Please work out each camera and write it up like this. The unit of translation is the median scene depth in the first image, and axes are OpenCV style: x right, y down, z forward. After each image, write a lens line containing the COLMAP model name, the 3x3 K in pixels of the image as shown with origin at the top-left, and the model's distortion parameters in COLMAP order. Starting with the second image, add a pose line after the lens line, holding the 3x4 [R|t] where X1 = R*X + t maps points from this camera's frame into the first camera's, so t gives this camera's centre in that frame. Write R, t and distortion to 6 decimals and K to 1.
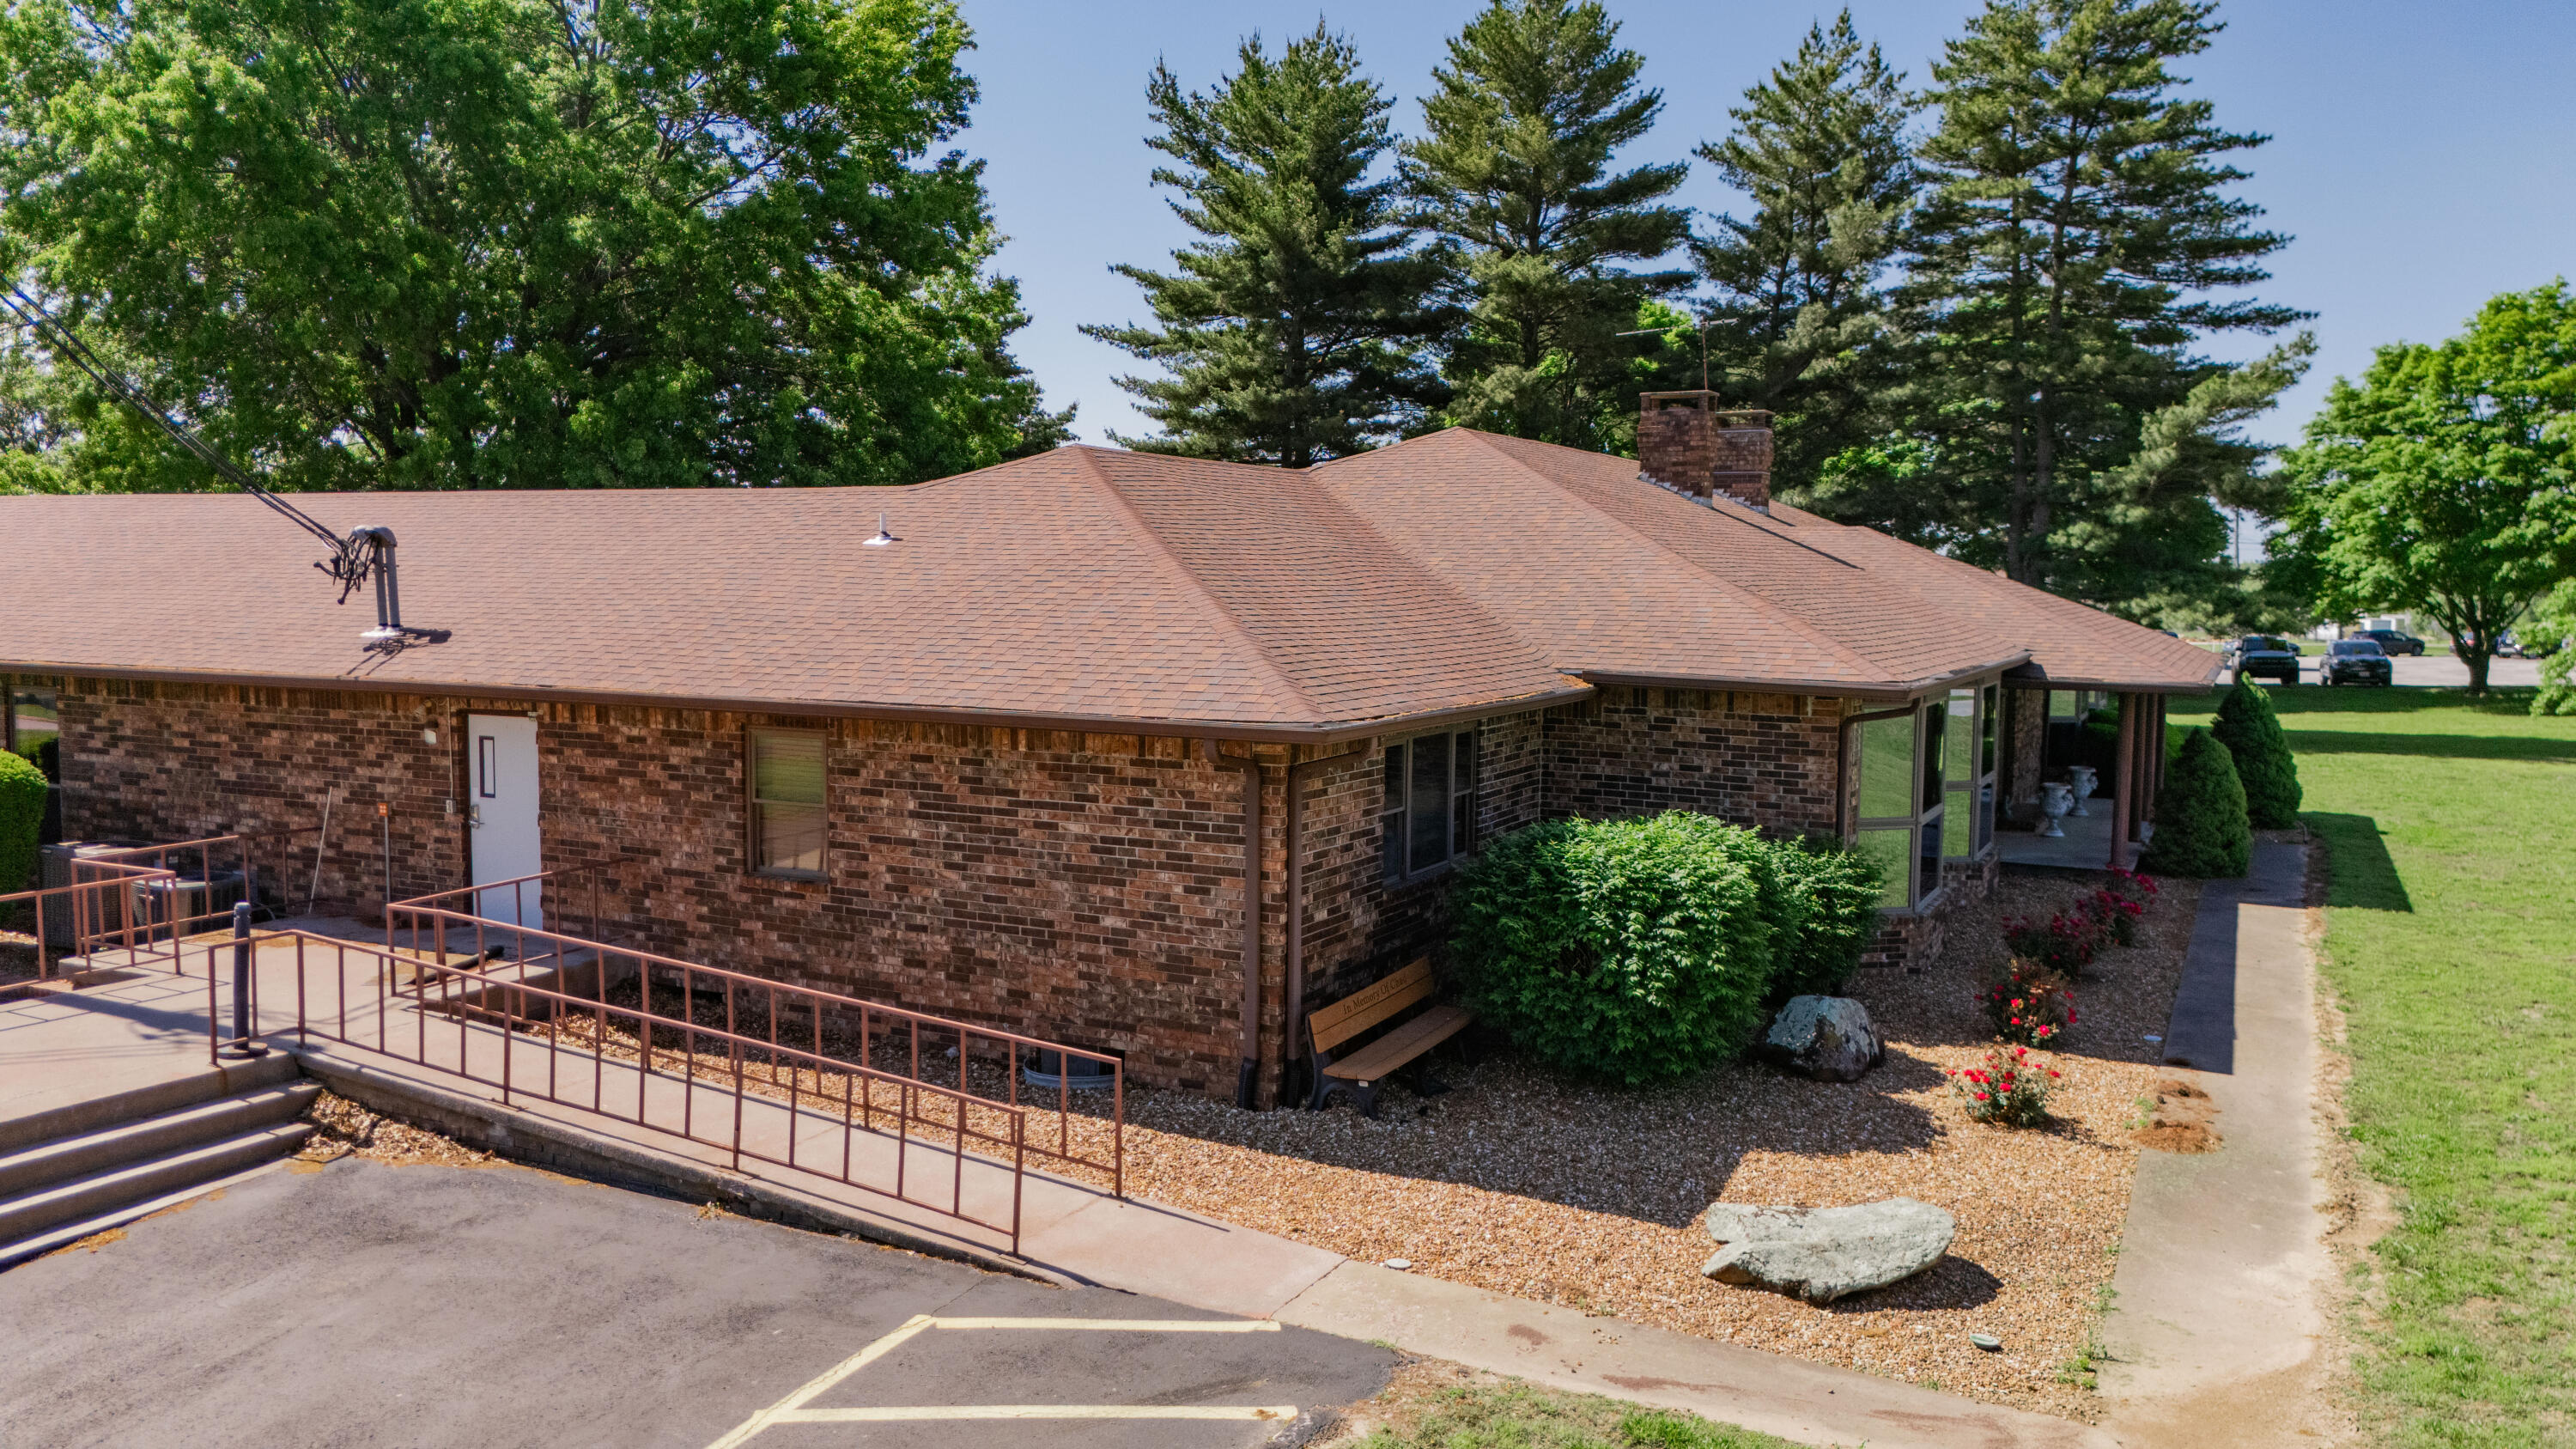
lens RADIAL K [[1924.1, 0, 1285.7], [0, 1924.1, 735.3], [0, 0, 1]] dist [0.069451, -0.065946]
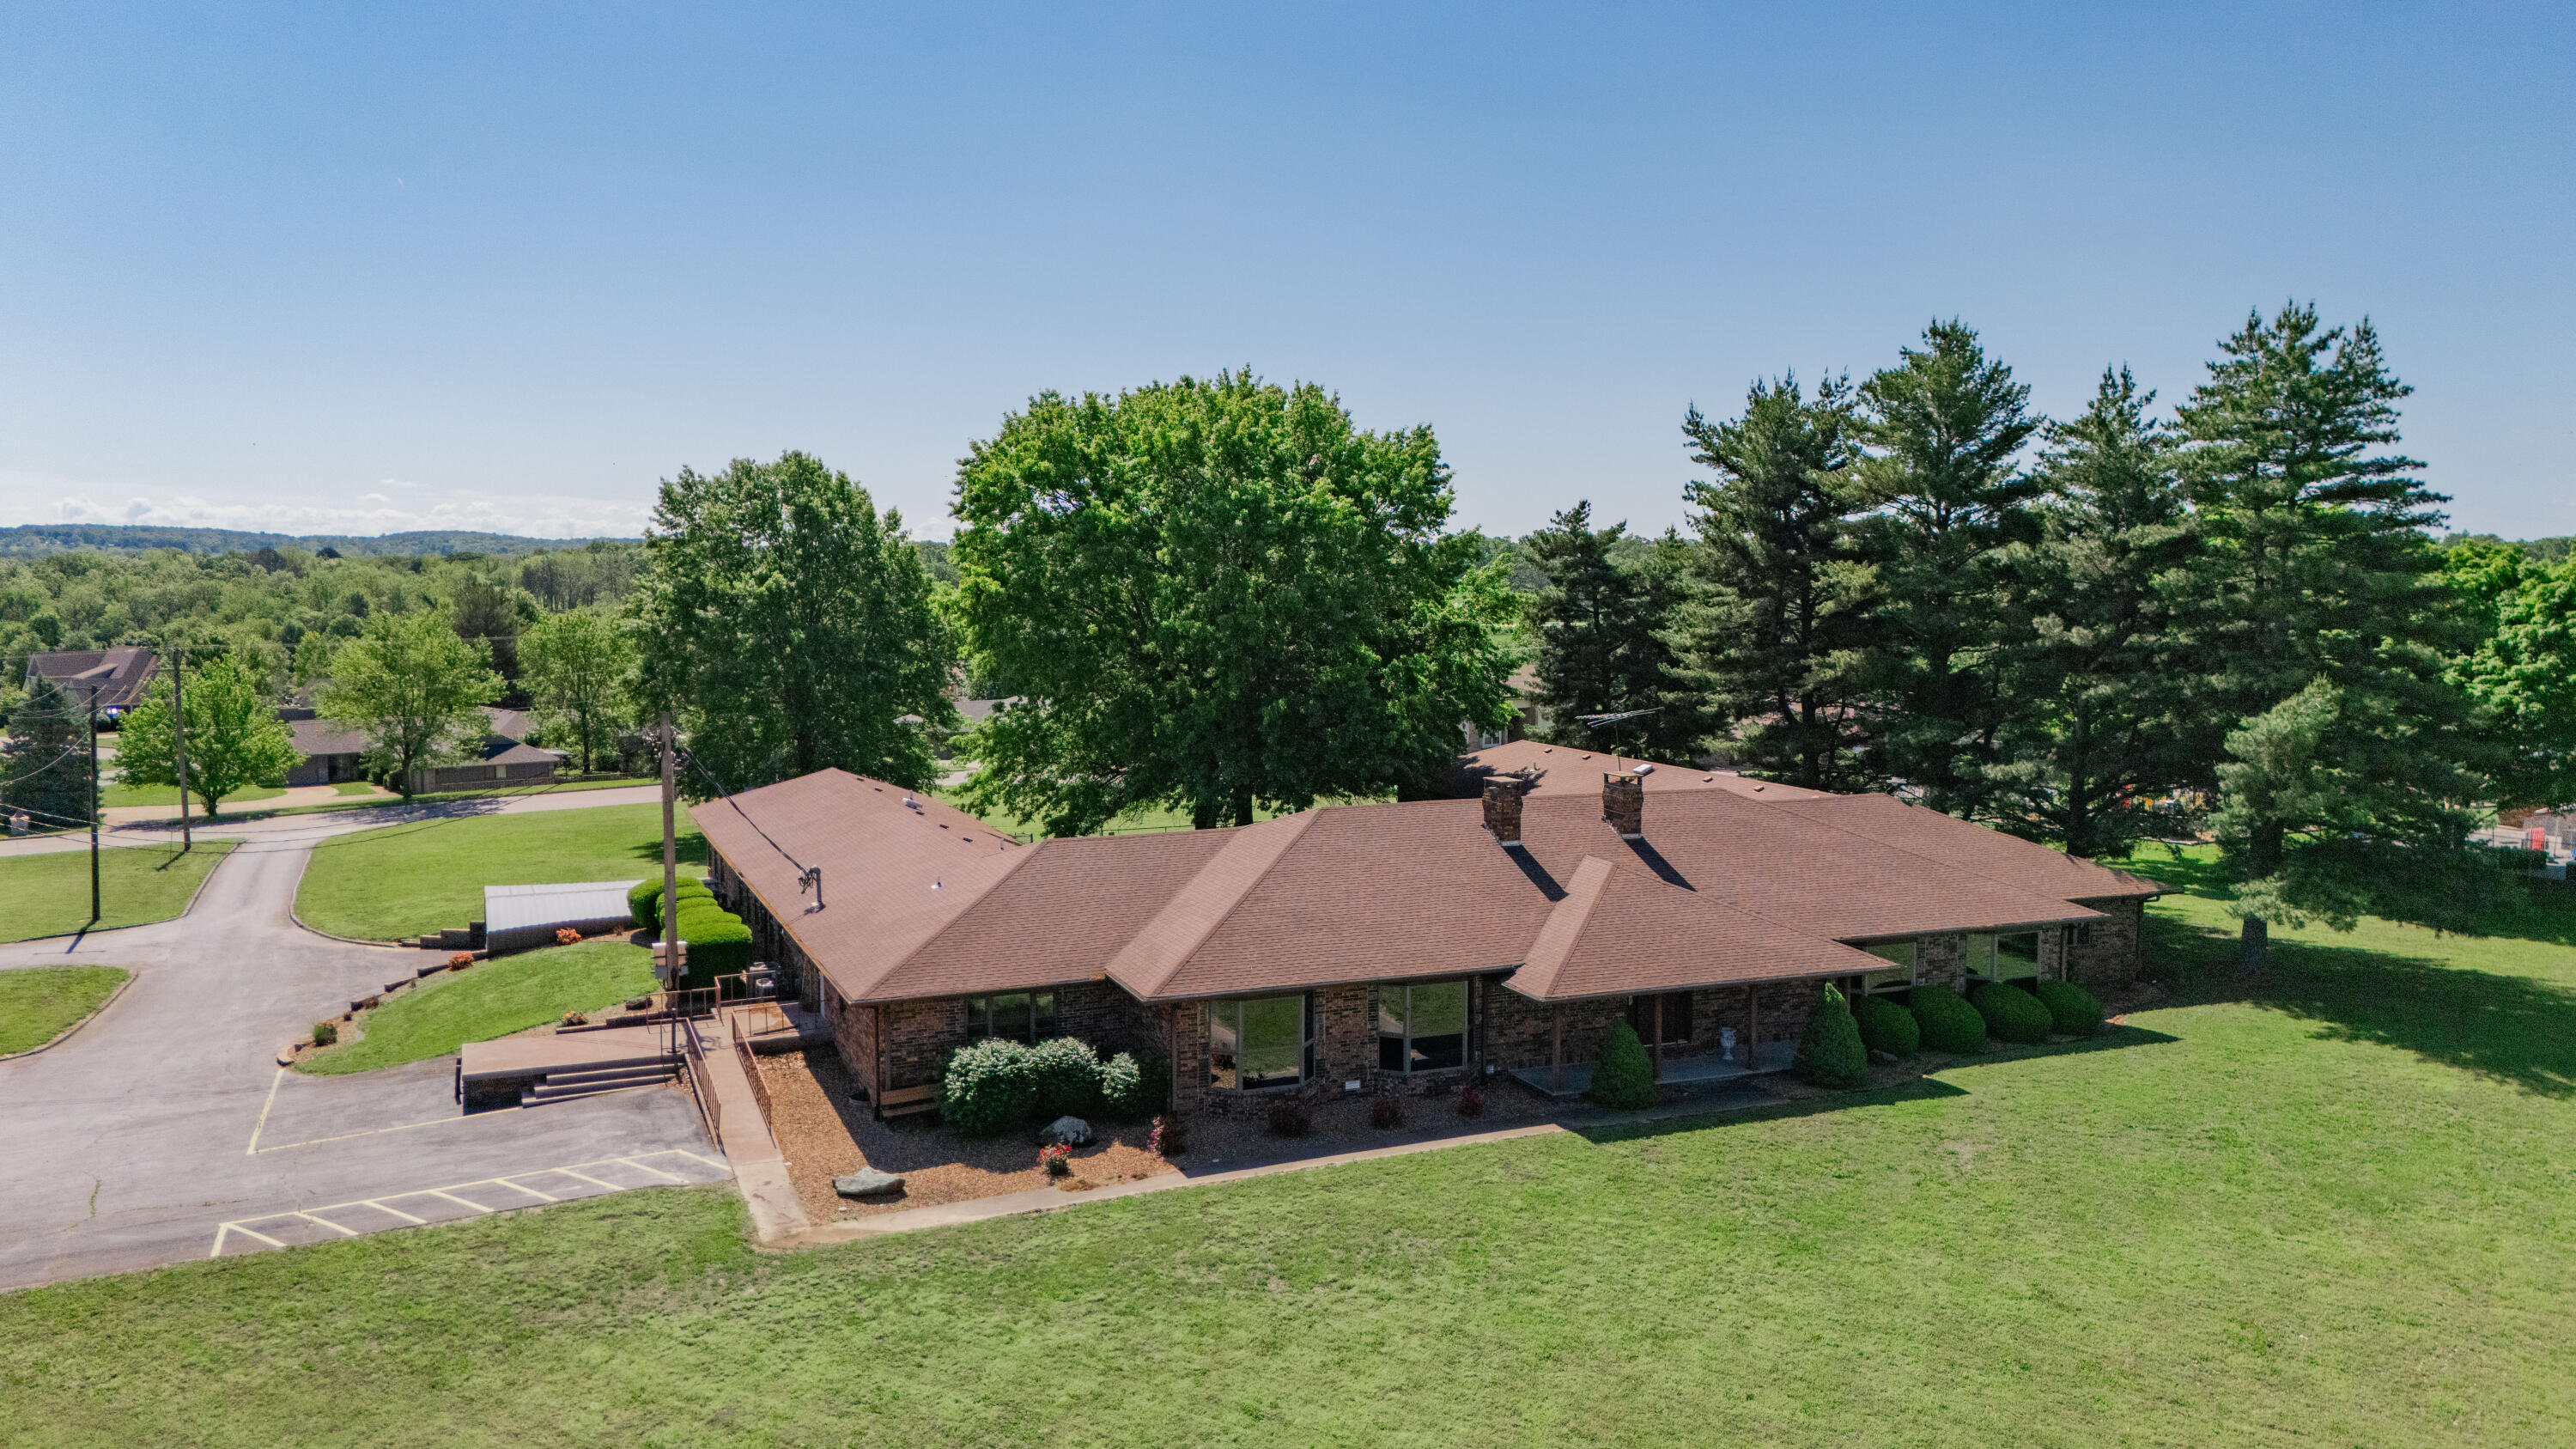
lens RADIAL K [[1924.1, 0, 1287.2], [0, 1924.1, 704.1], [0, 0, 1]] dist [0.069451, -0.065946]
pose [[0.764135, 0.037672, -0.643955, 1.806140], [-0.046151, 0.998928, 0.003674, -0.373974], [0.643403, 0.026912, 0.765054, -0.691966]]
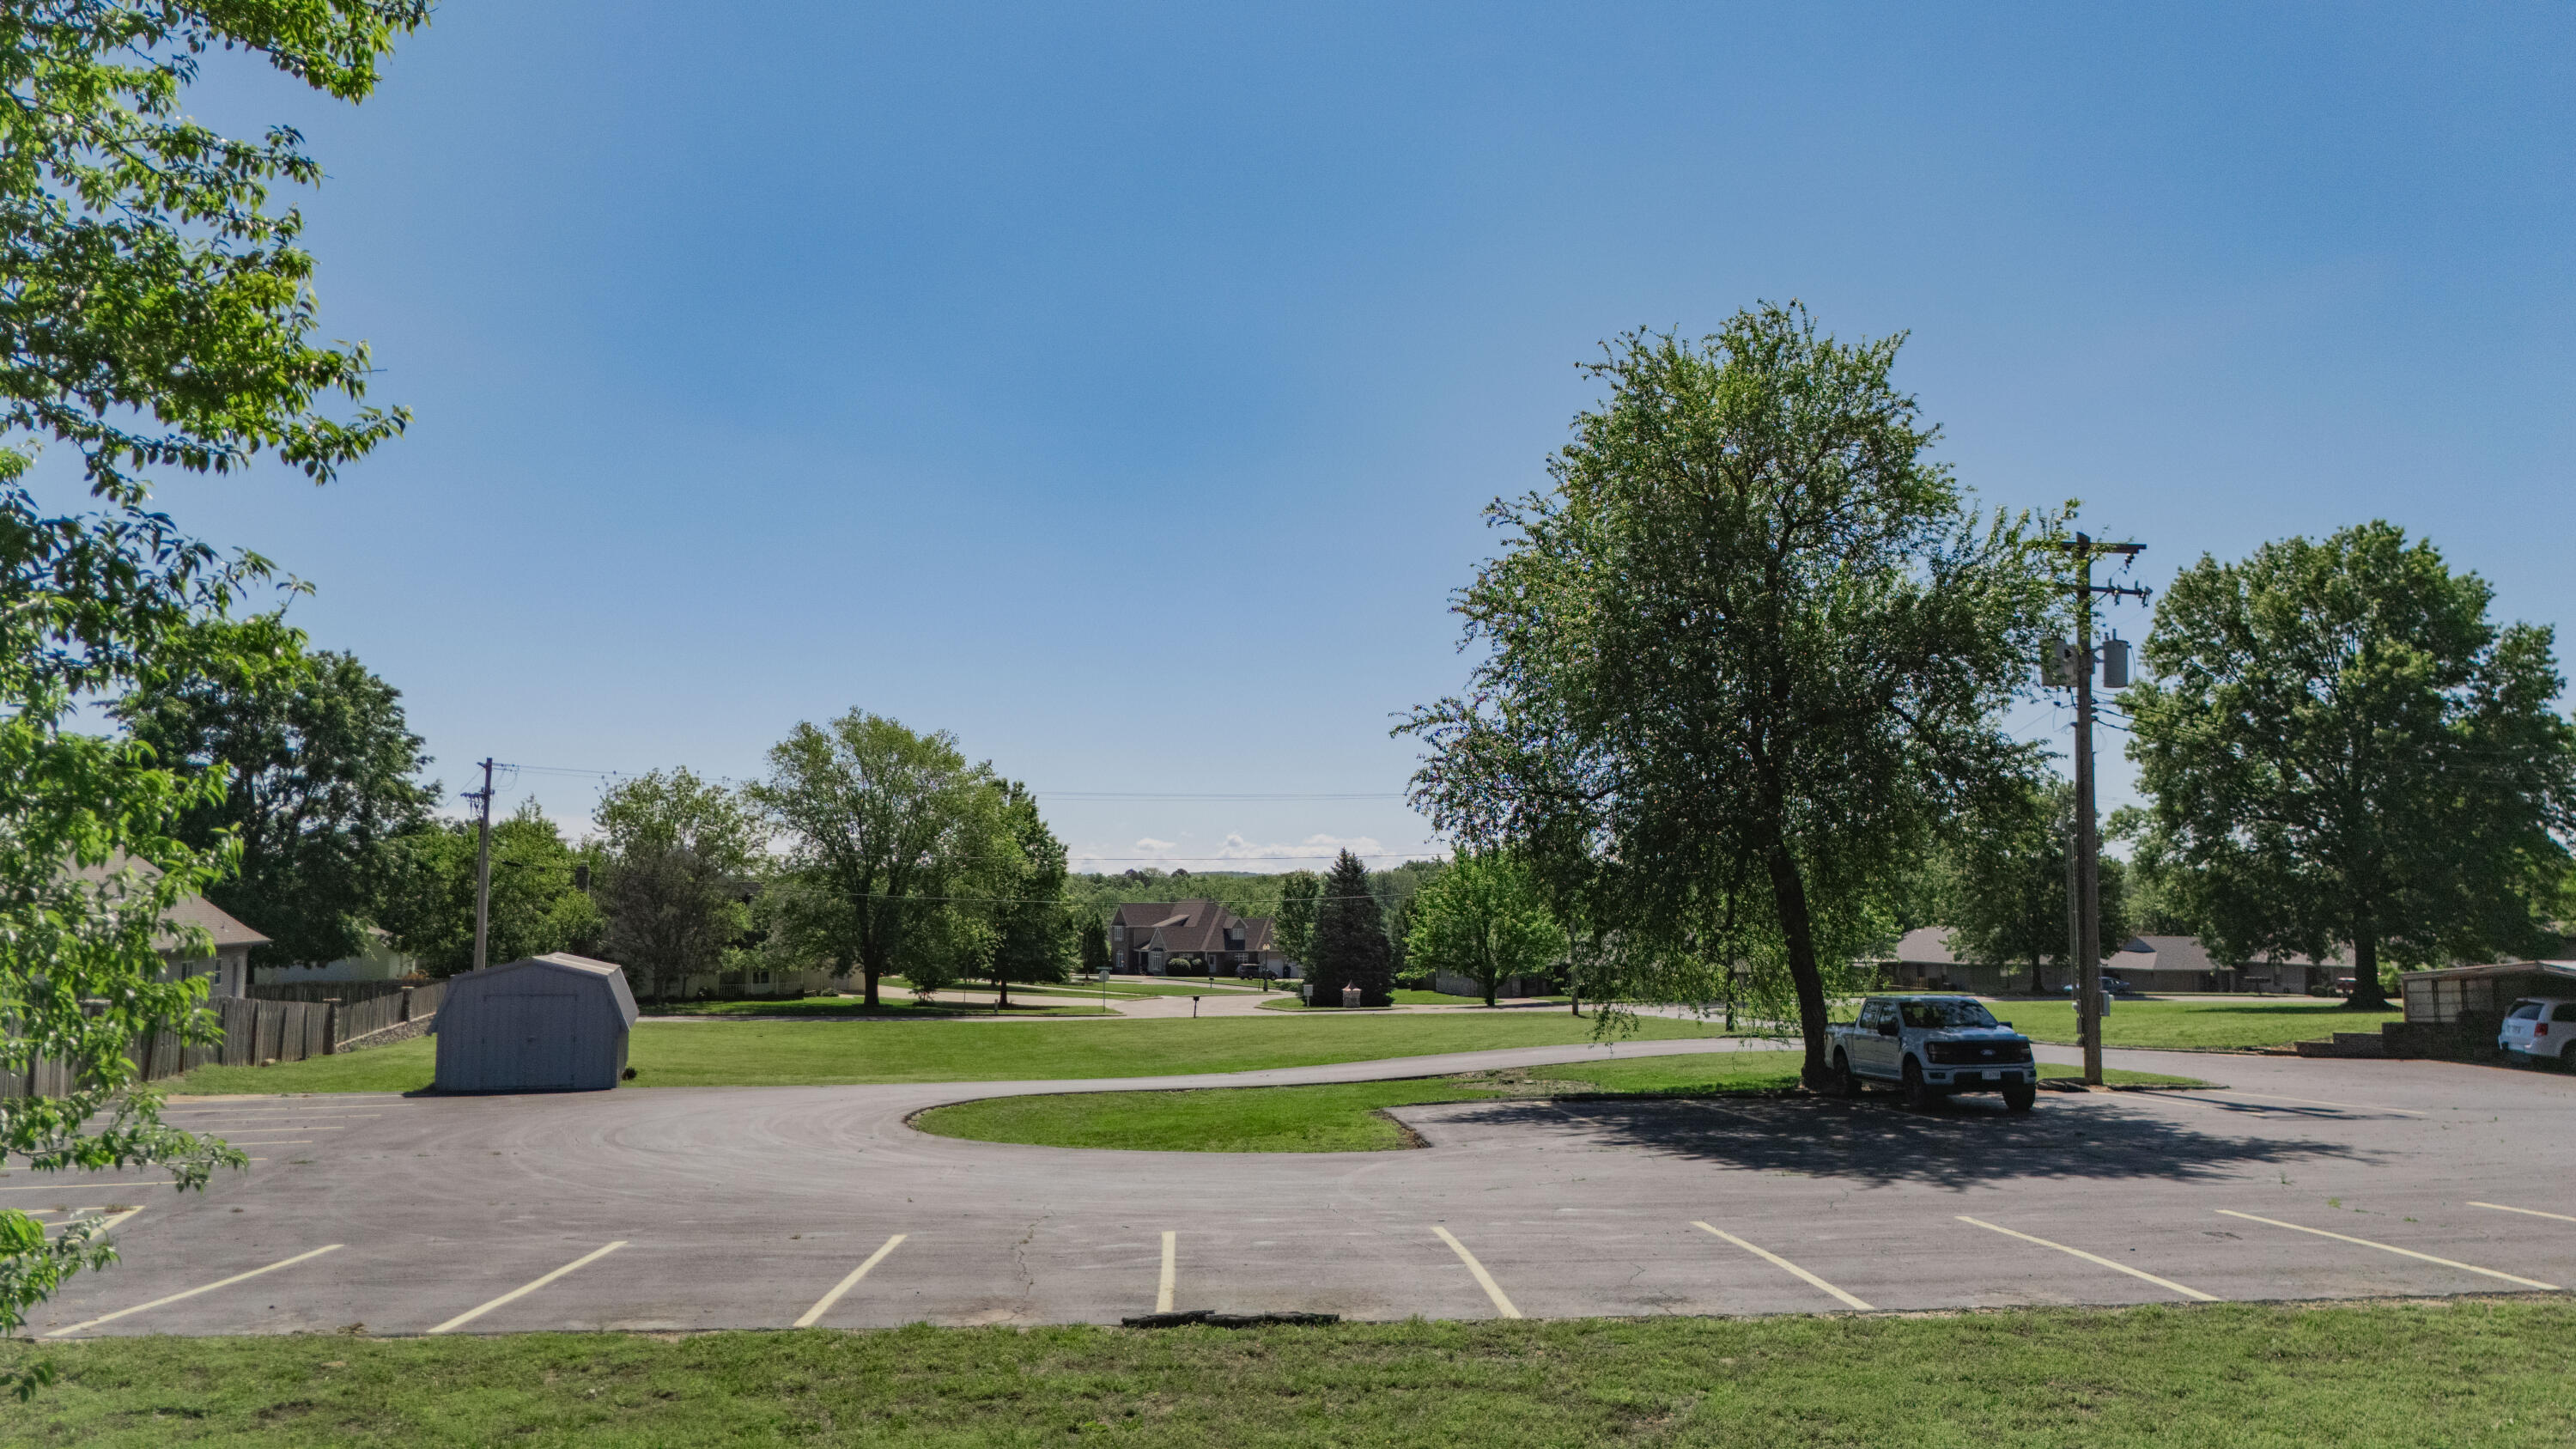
lens RADIAL K [[1924.1, 0, 1291.7], [0, 1924.1, 729.0], [0, 0, 1]] dist [0.069451, -0.065946]
pose [[0.482232, -0.085935, -0.871818, -0.142094], [-0.073270, 0.987734, -0.137889, 0.232433], [0.872974, 0.130373, 0.470021, -1.539677]]
